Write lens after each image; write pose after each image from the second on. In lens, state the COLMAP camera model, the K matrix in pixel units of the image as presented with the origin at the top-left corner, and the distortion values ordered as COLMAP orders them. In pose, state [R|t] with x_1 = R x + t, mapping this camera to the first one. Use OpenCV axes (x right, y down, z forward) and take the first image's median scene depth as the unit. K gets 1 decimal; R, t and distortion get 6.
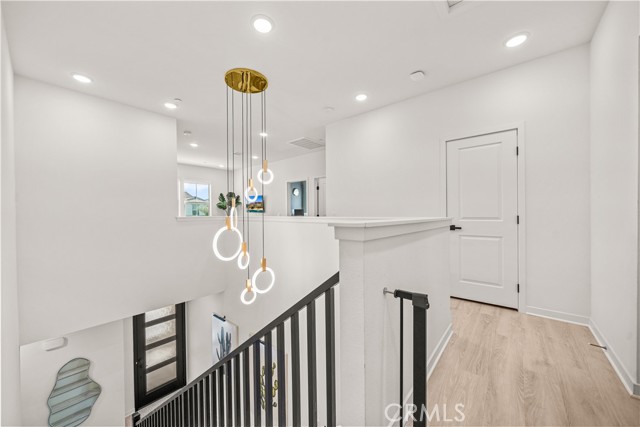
lens RADIAL K [[241.4, 0, 324.1], [0, 241.4, 213.5], [0, 0, 1]] dist [-0.000847, -0.000216]
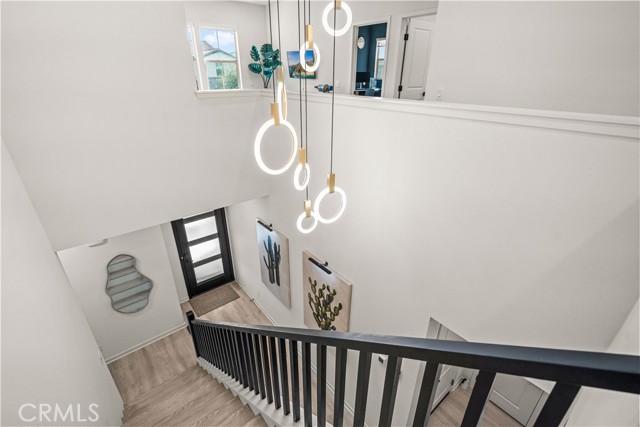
lens RADIAL K [[304.0, 0, 320.0], [0, 304.0, 213.5], [0, 0, 1]] dist [-0.001579, -0.000521]
pose [[0.979655, 0.097137, -0.175614, -0.083235], [-0.014201, 0.906418, 0.422143, -0.033760], [0.200185, -0.411060, 0.889357, 0.158992]]
